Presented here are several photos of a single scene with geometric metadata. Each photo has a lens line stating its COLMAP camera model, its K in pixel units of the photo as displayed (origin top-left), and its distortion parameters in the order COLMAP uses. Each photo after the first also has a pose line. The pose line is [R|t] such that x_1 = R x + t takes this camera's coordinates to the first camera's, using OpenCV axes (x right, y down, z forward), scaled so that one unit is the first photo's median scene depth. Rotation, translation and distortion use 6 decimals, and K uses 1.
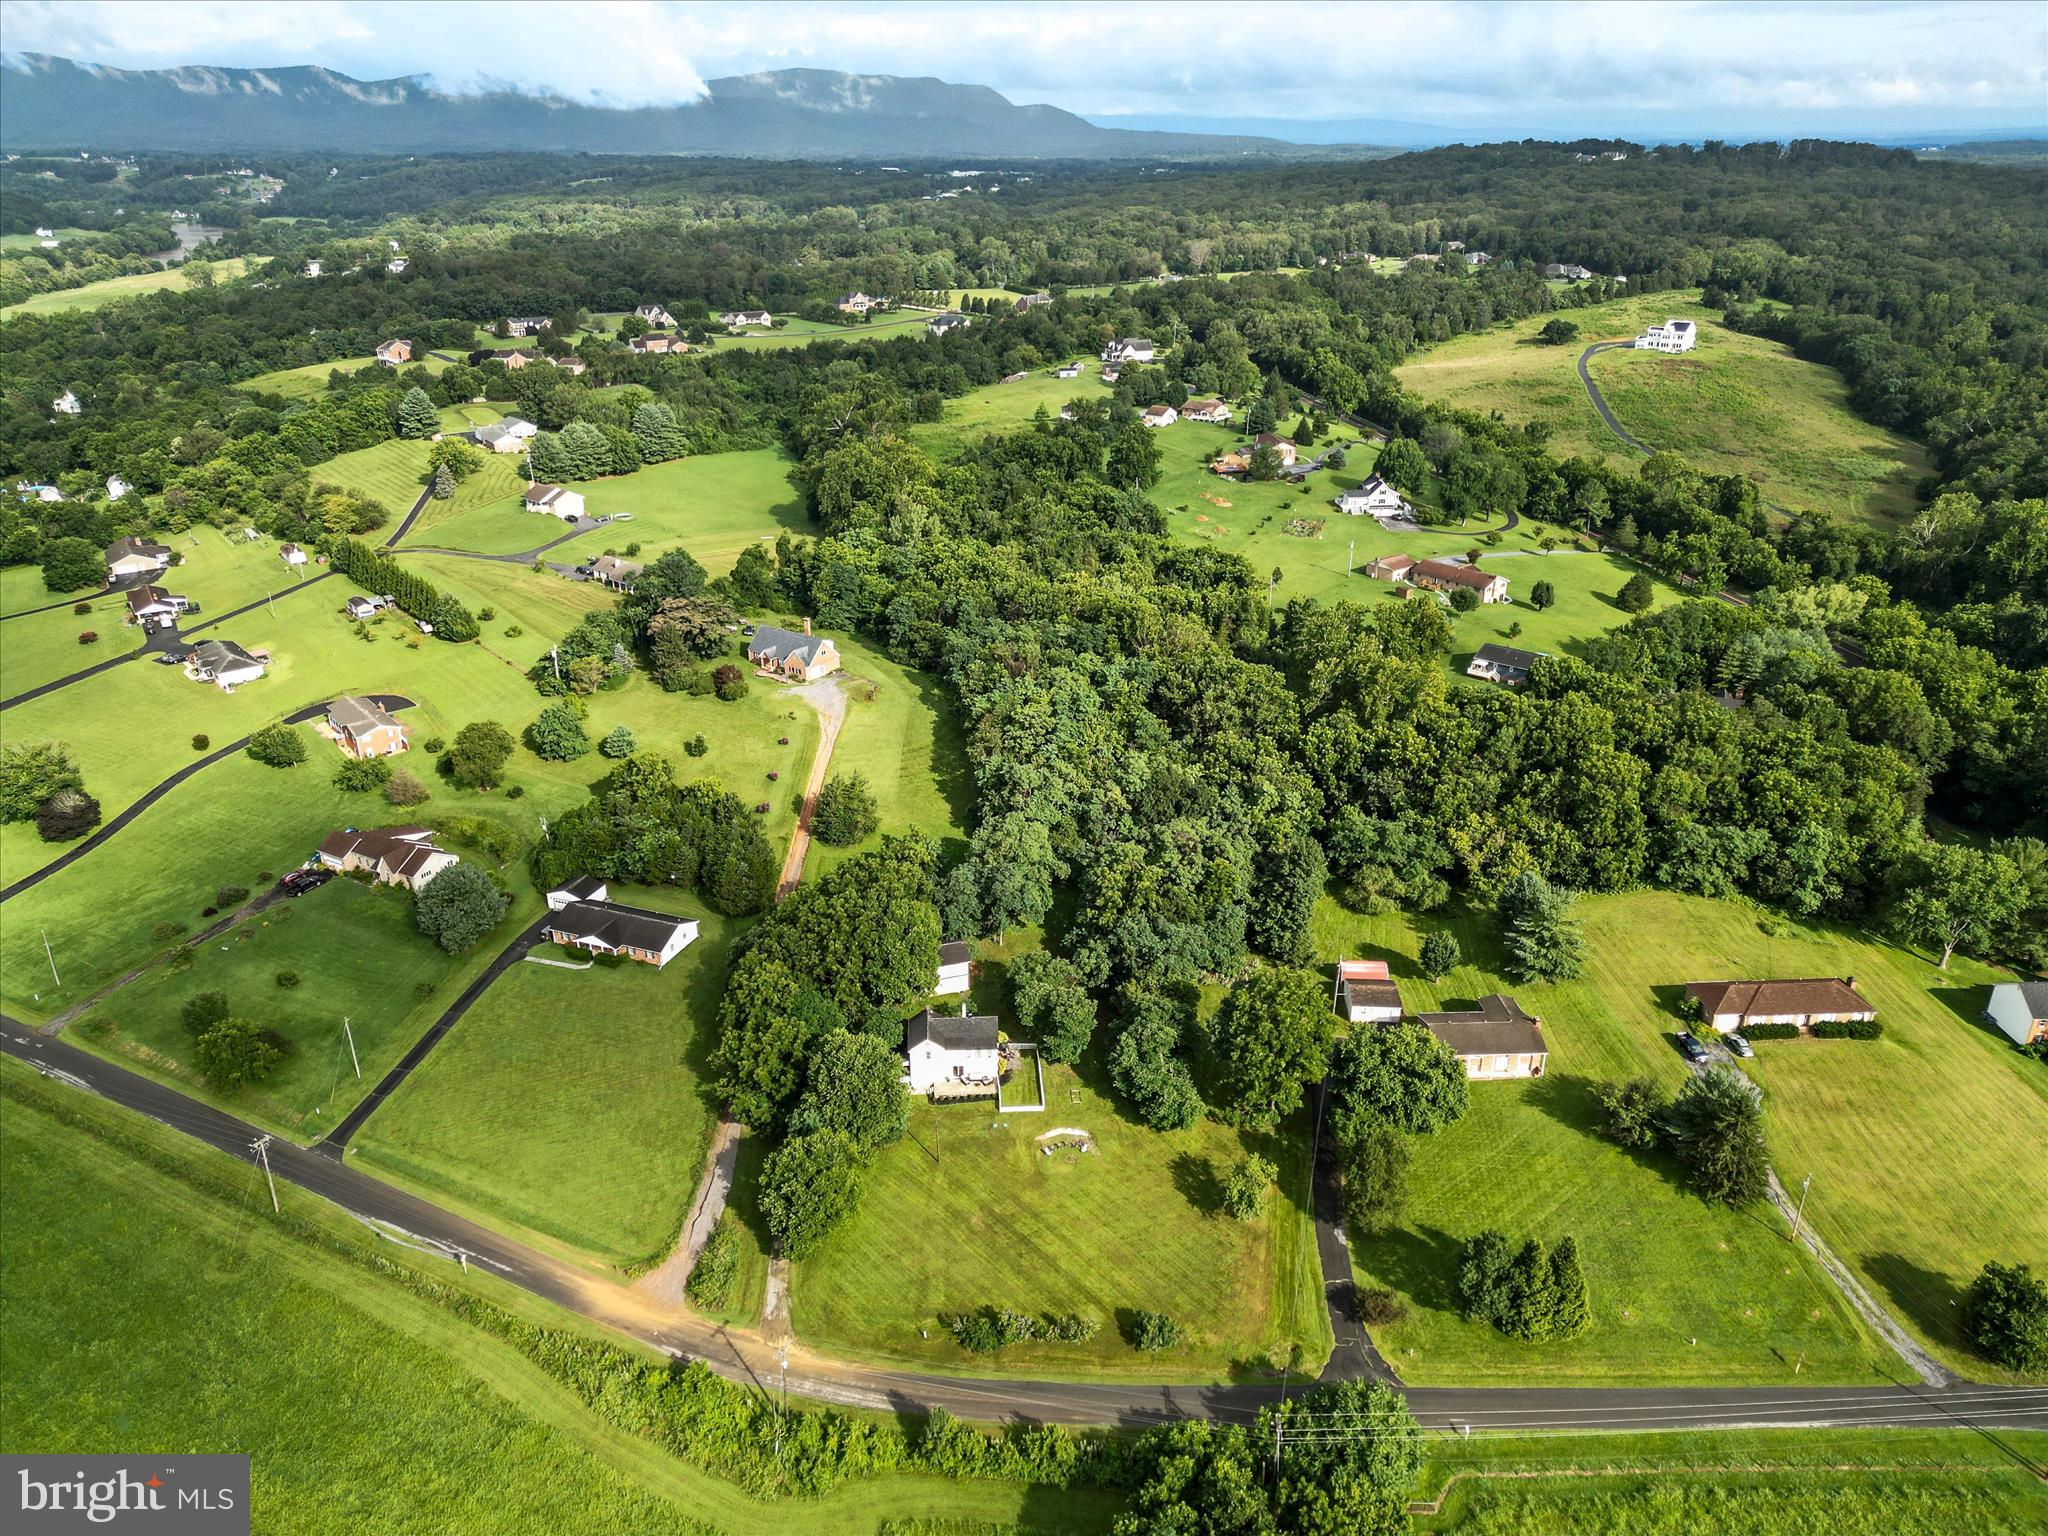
lens RADIAL K [[1434.6, 0, 1019.2], [0, 1434.6, 759.8], [0, 0, 1]] dist [0.068115, -0.054627]
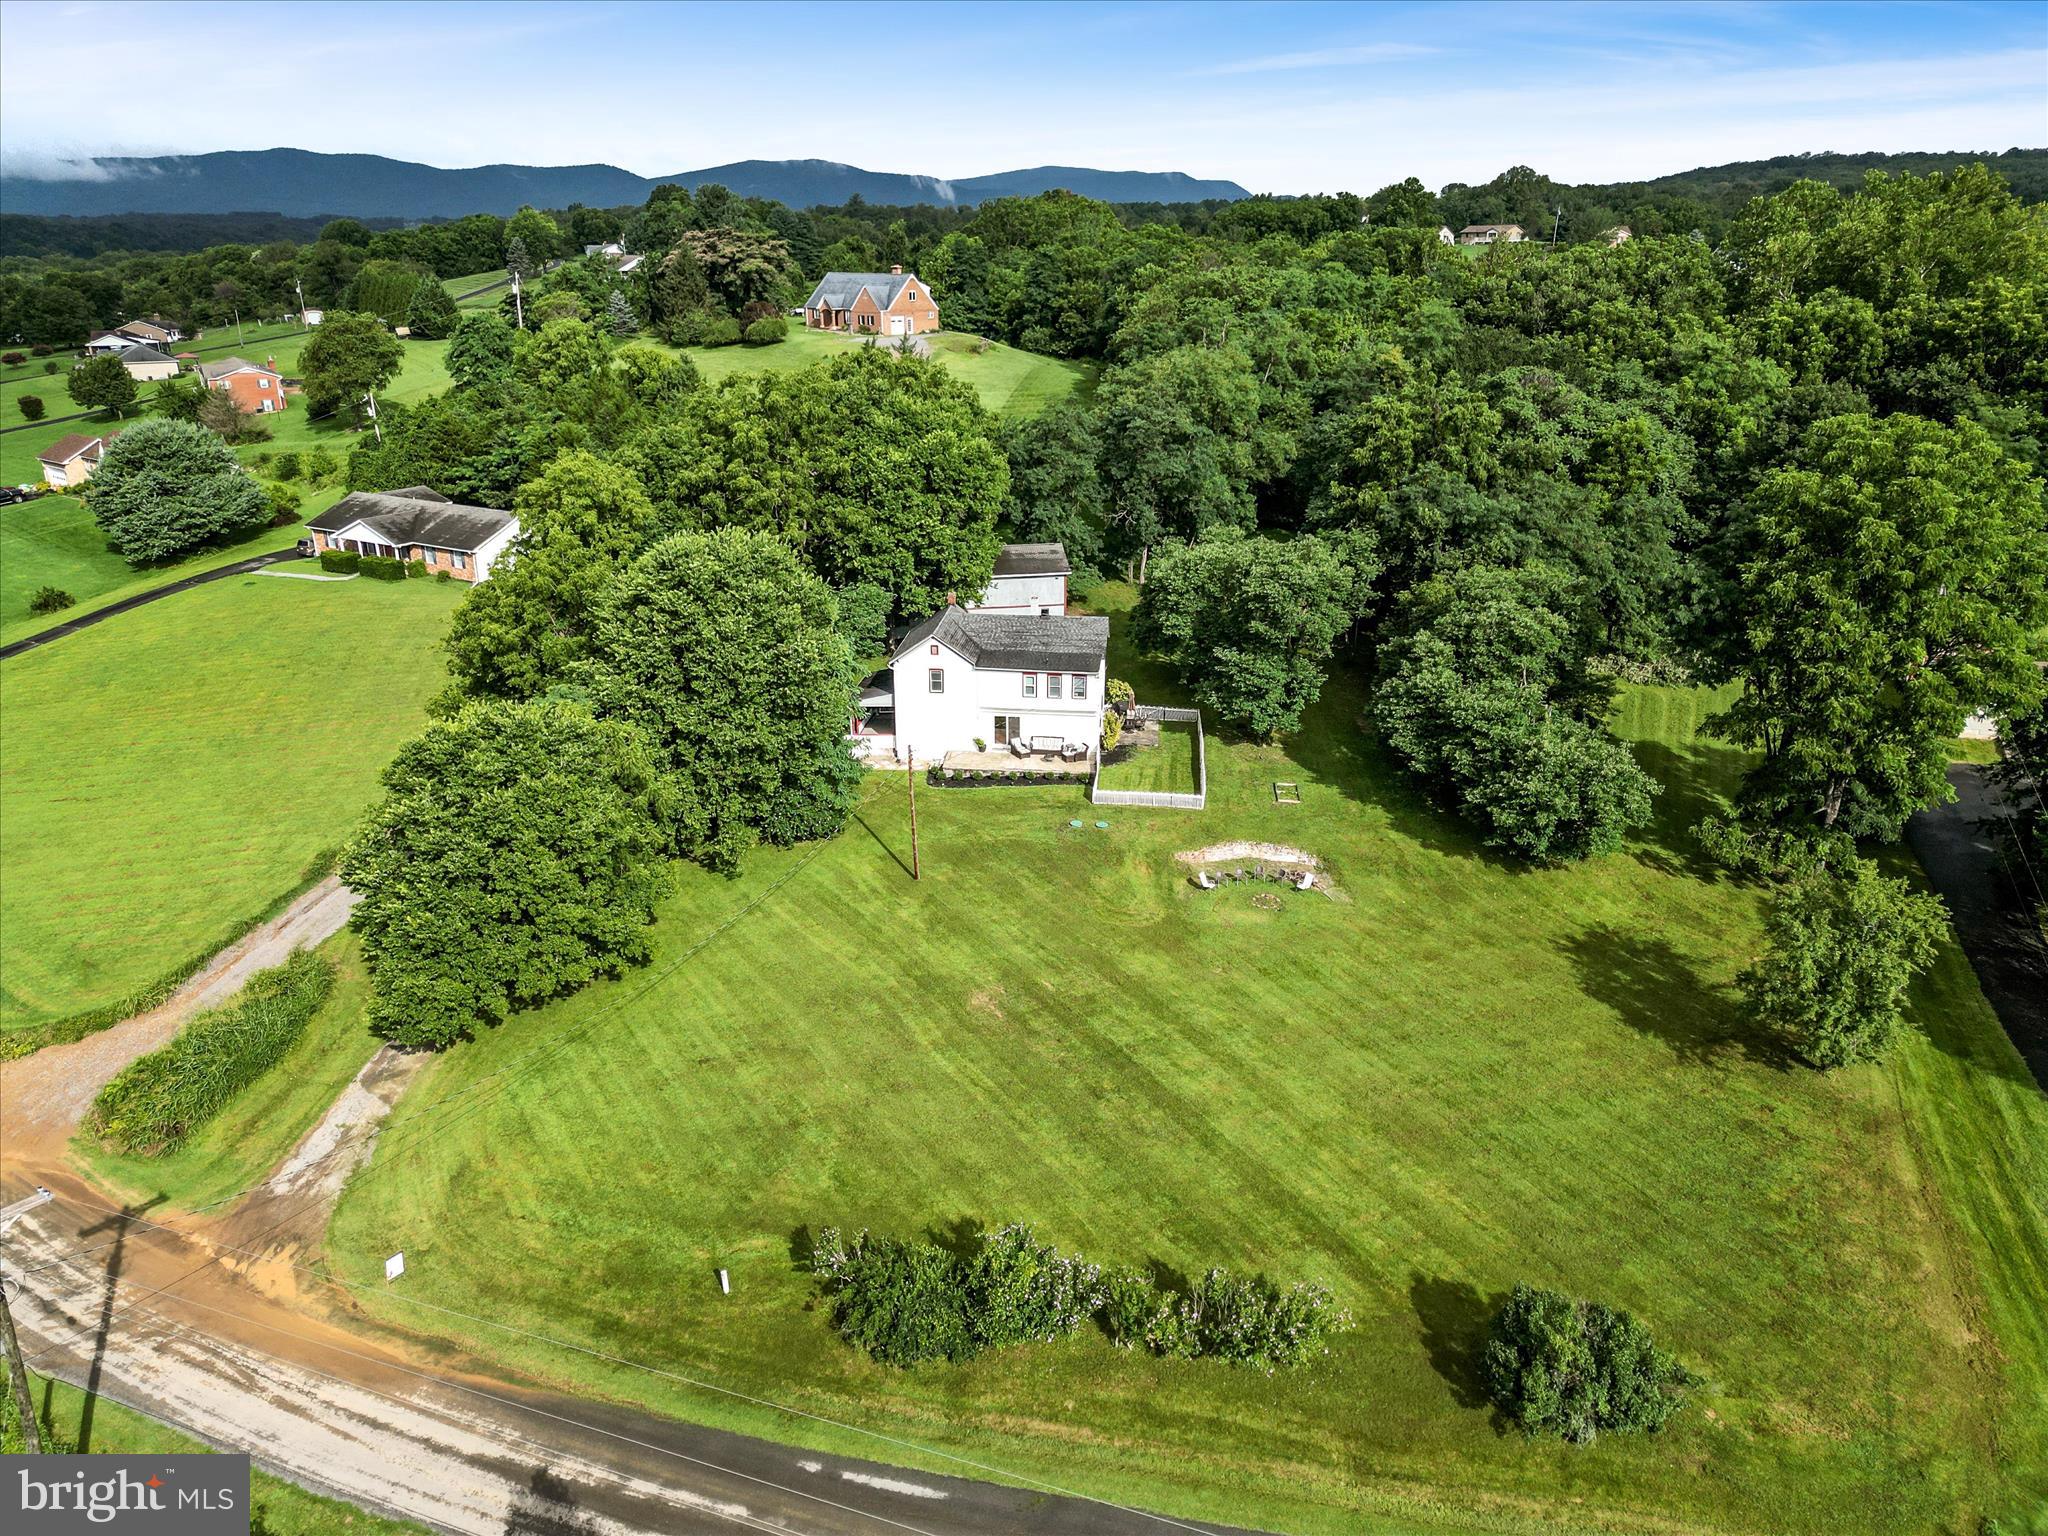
lens RADIAL K [[1434.6, 0, 1014.8], [0, 1434.6, 760.3], [0, 0, 1]] dist [0.068115, -0.054627]
pose [[0.987300, 0.053224, -0.149685, 0.017471], [-0.062636, 0.996298, -0.058882, 0.186785], [0.145997, 0.067510, 0.986979, 0.436583]]
